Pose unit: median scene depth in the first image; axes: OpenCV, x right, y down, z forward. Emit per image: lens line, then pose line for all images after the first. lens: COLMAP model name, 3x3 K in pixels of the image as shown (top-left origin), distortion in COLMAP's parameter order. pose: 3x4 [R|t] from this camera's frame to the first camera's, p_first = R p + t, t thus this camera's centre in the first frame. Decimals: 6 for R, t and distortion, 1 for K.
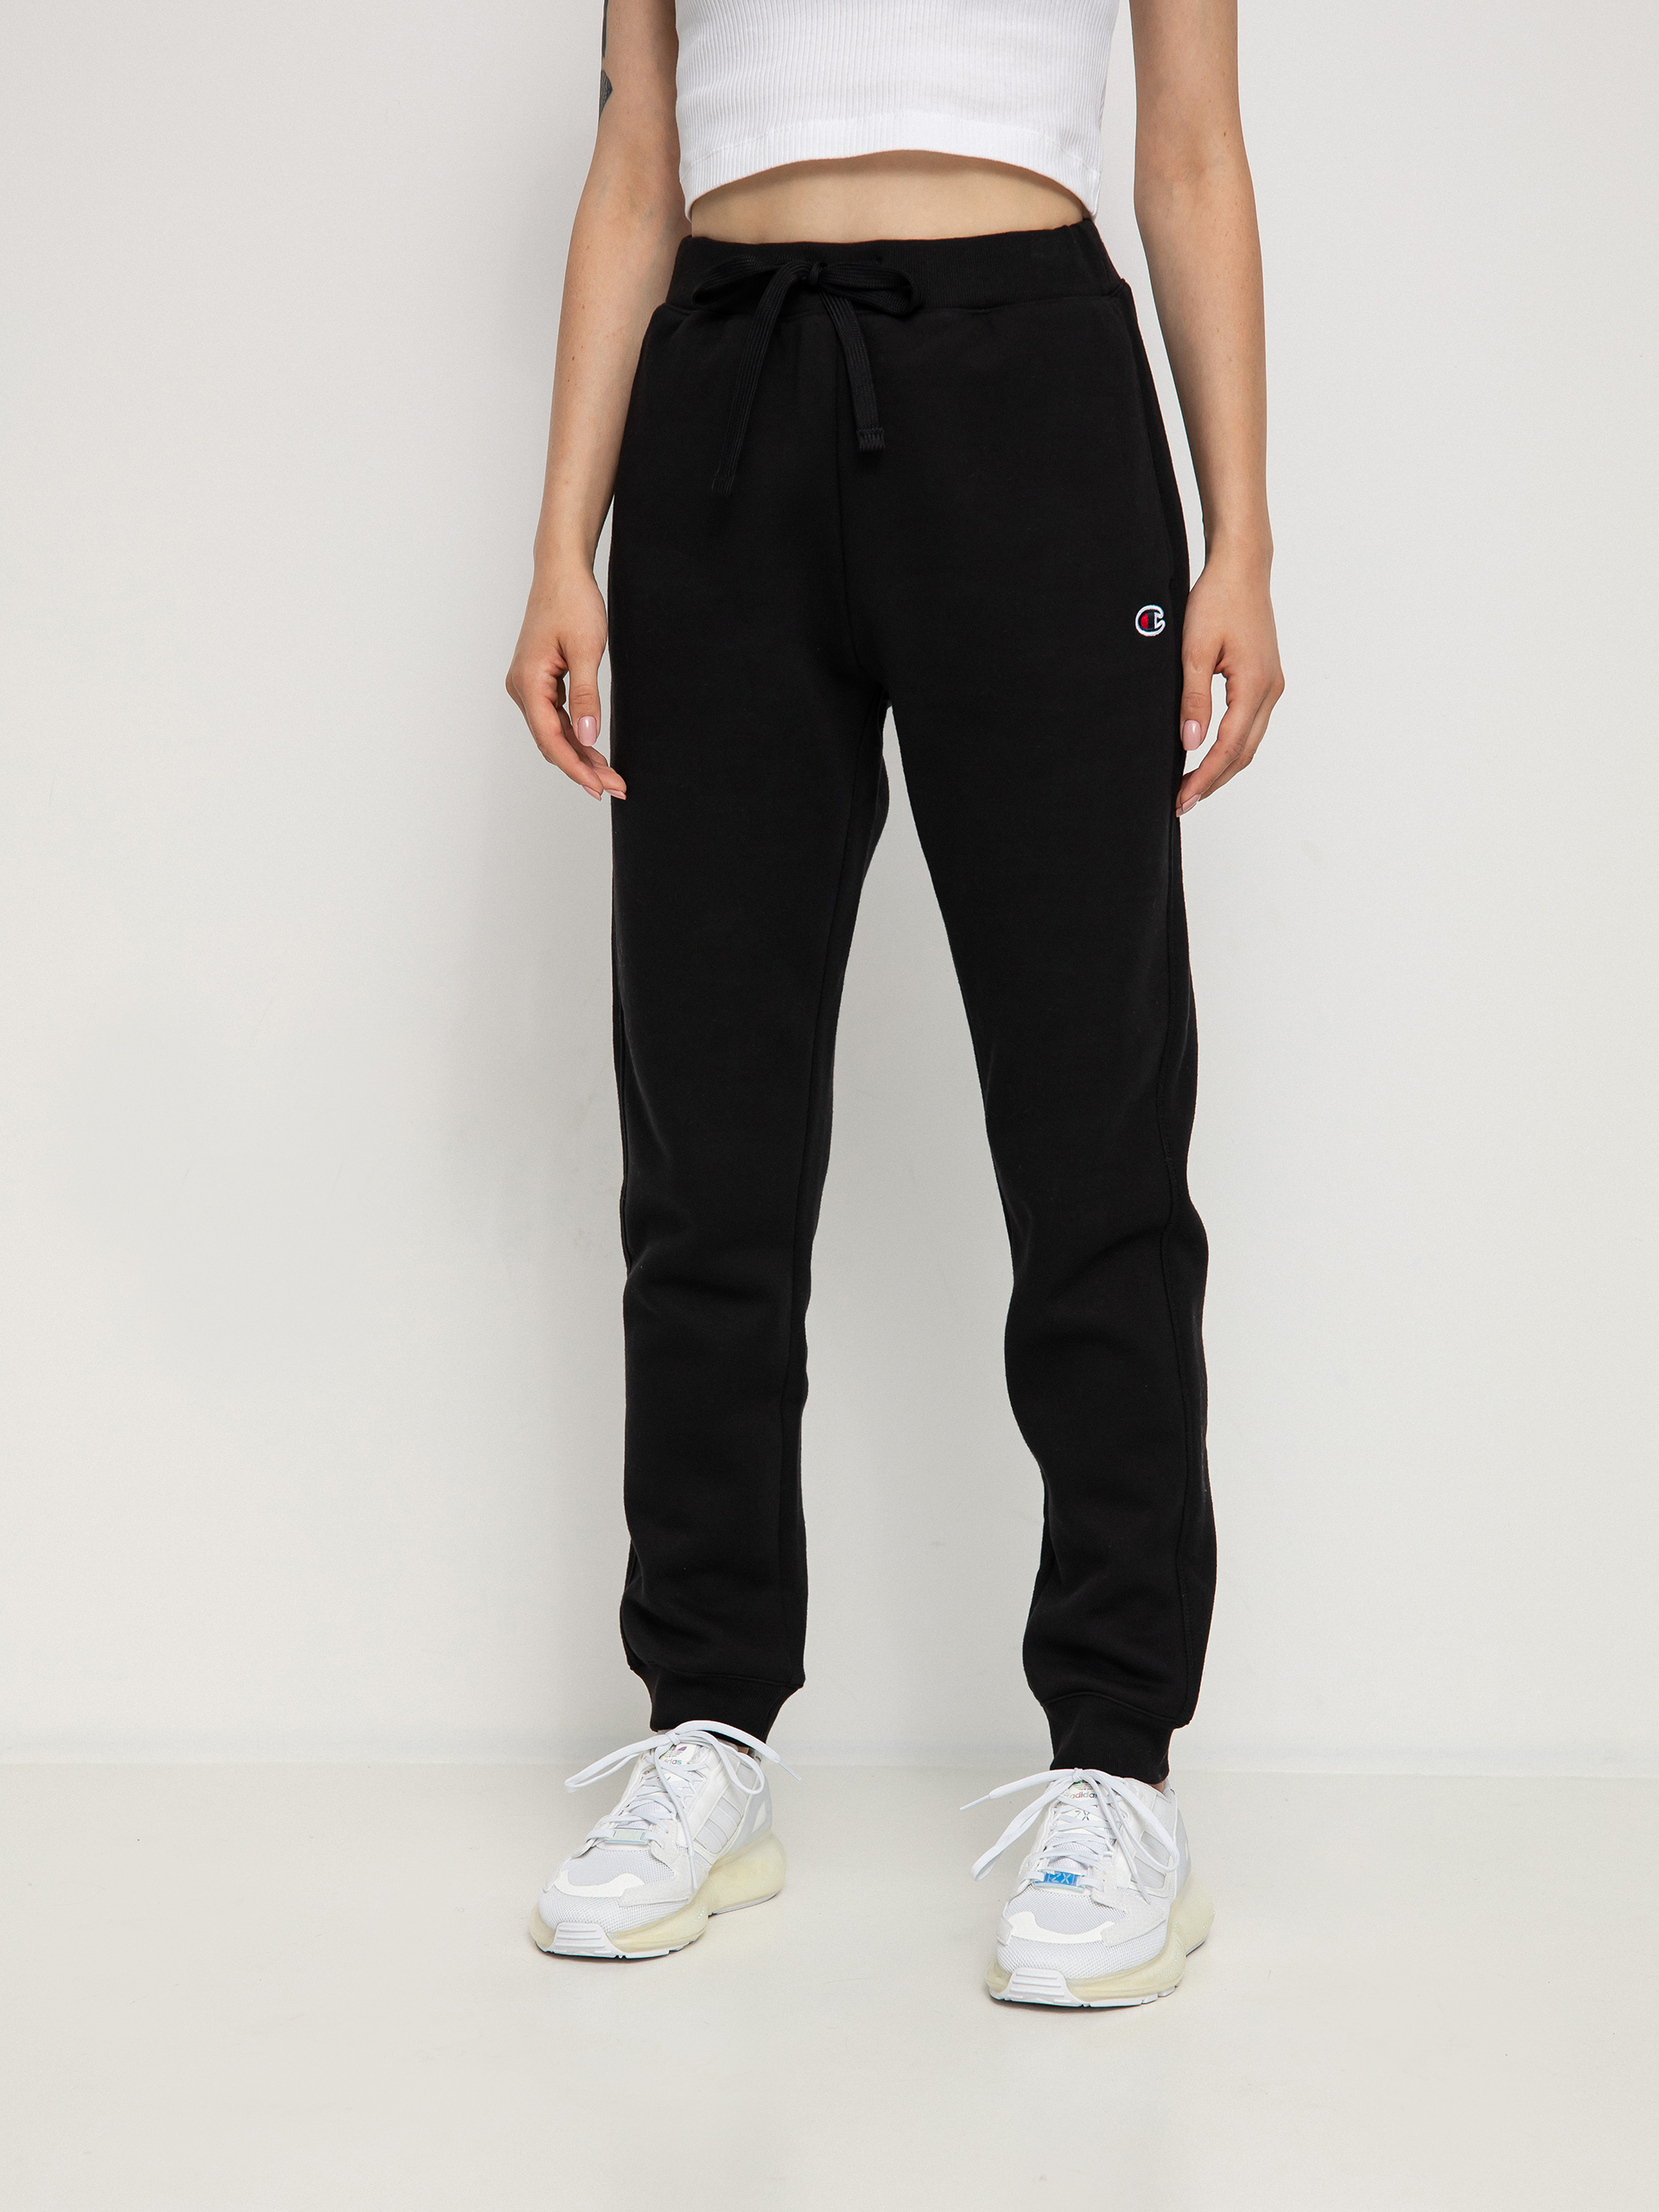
lens RADIAL K [[3913.1, 0, 829.5], [0, 3913.1, 1106.0], [0, 0, 1]] dist [-0.061051, -0.071641]
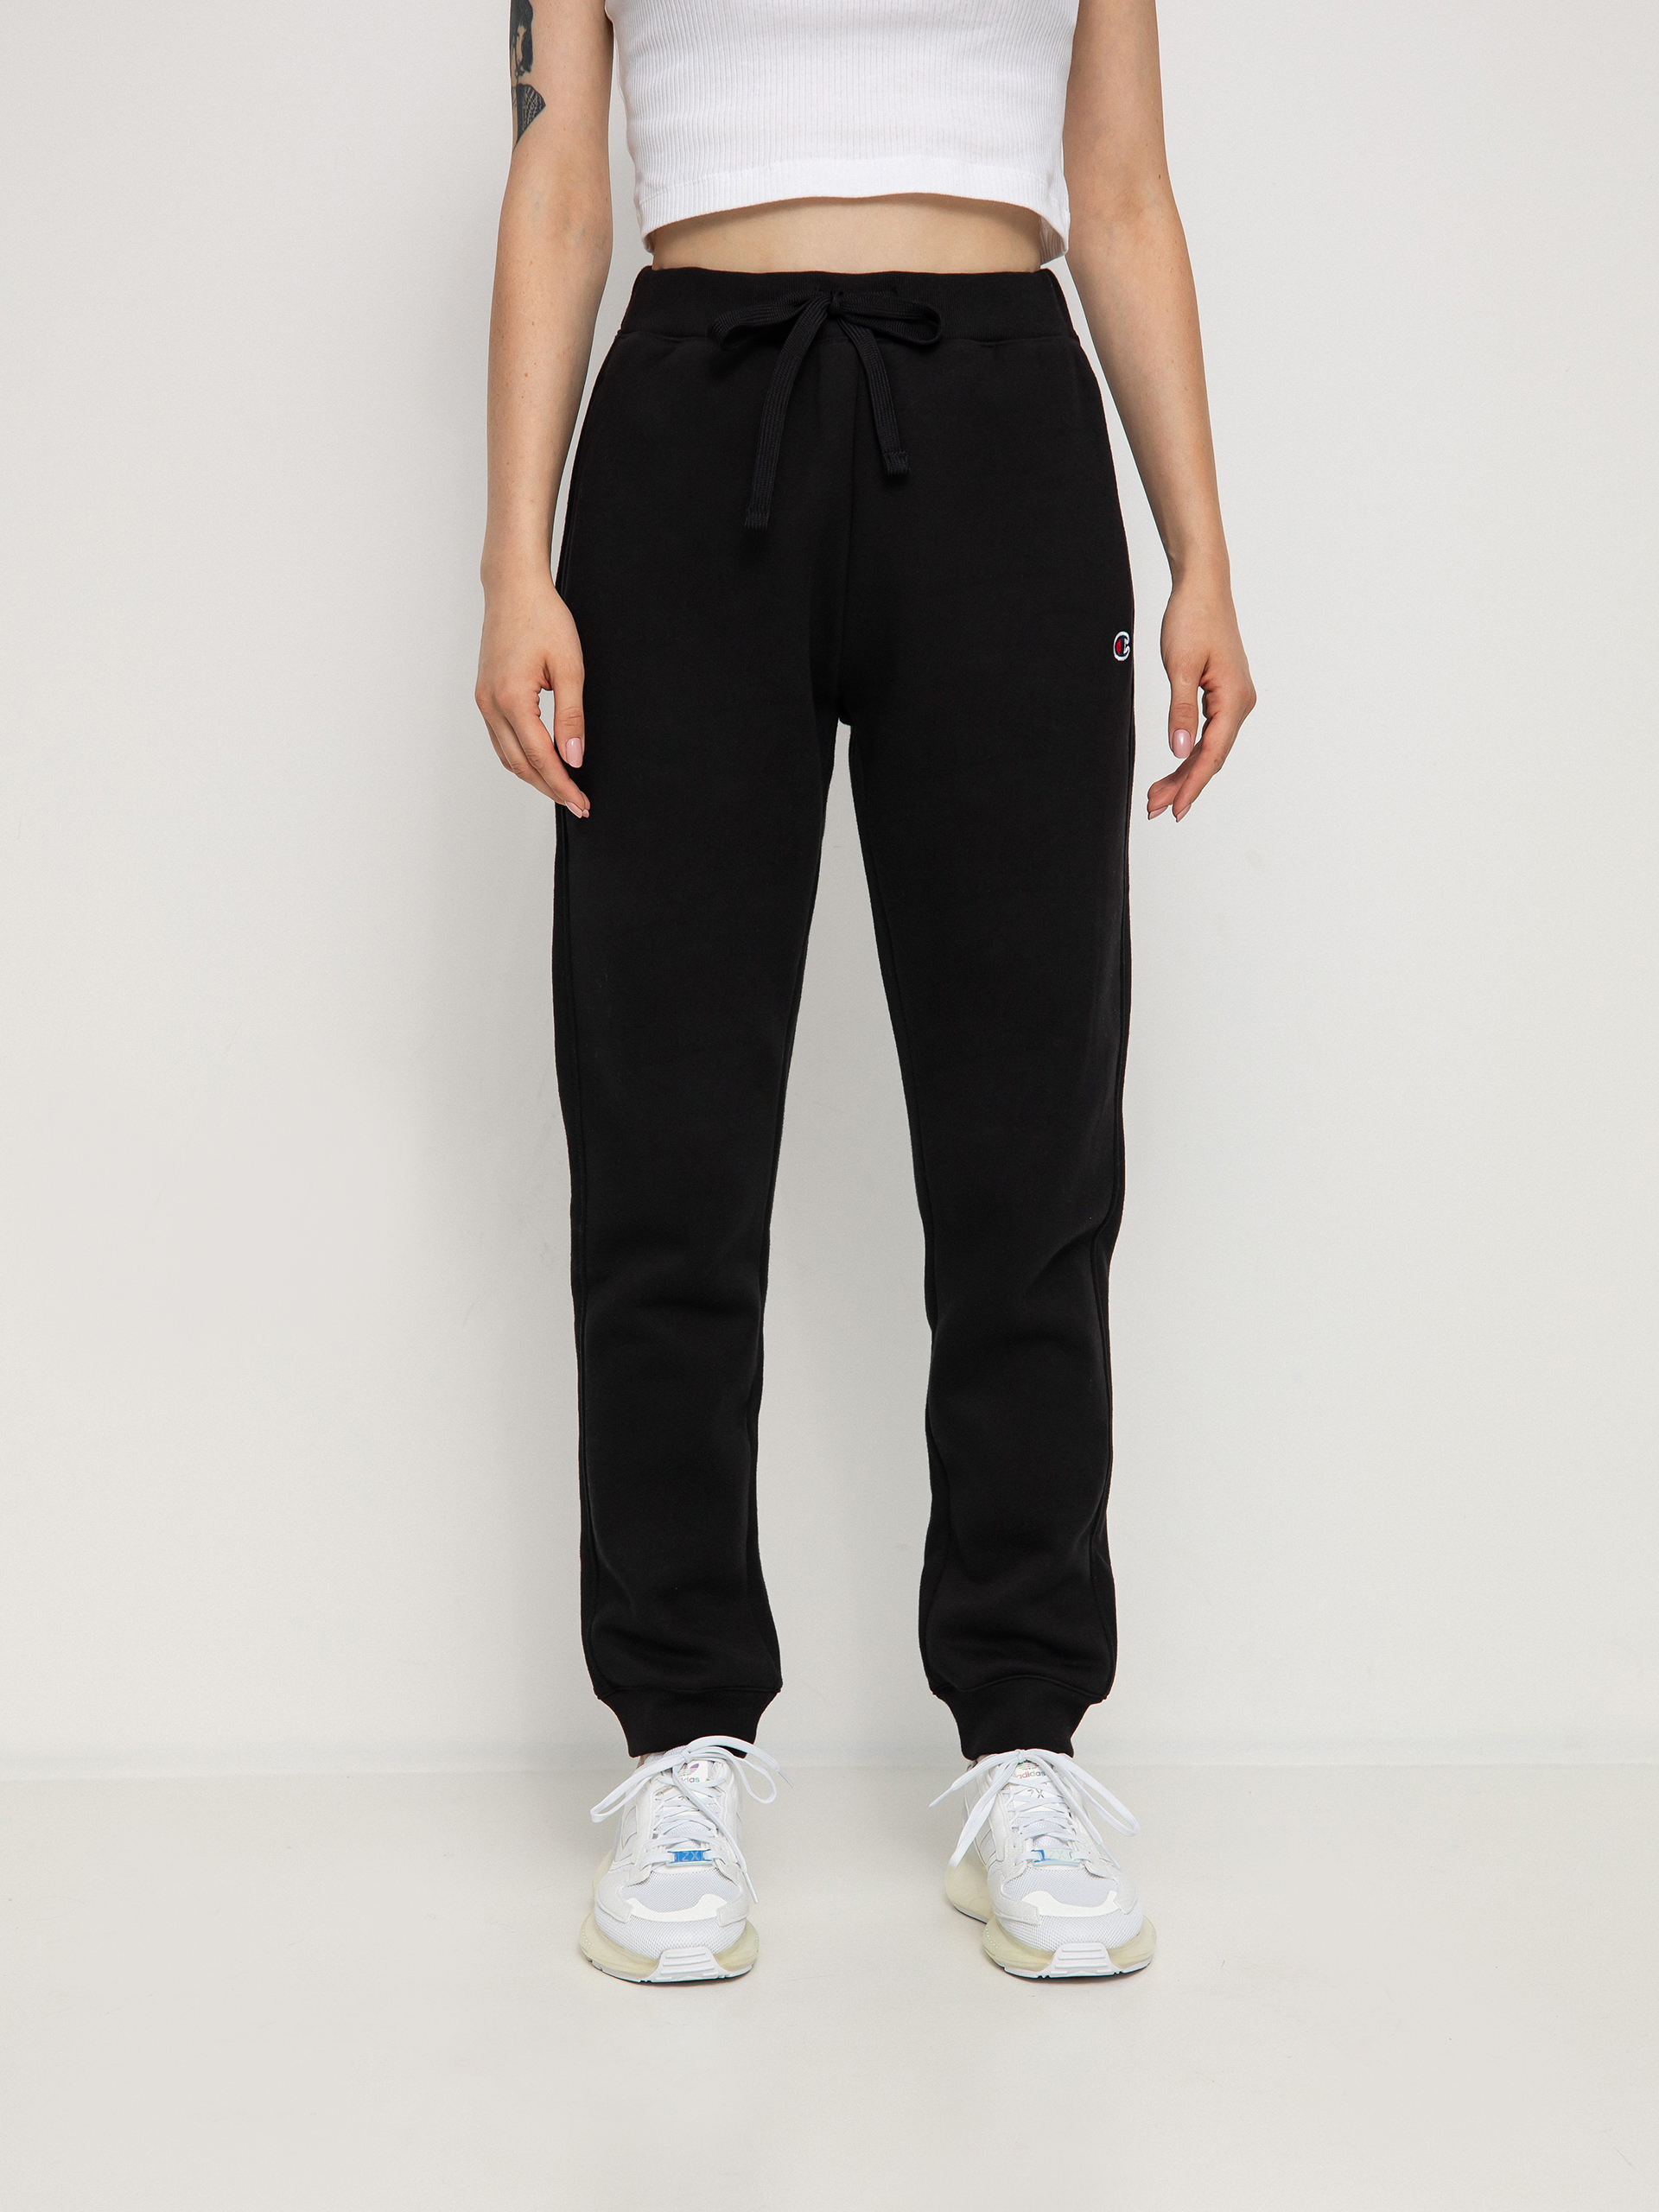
lens RADIAL K [[3900.5, 0, 829.5], [0, 3900.5, 1106.0], [0, 0, 1]] dist [-0.156480, -0.017390]
pose [[0.945118, -0.039075, 0.324383, -0.327698], [0.034459, 0.999207, 0.019962, -0.024278], [-0.324906, -0.007689, 0.945715, 0.046508]]
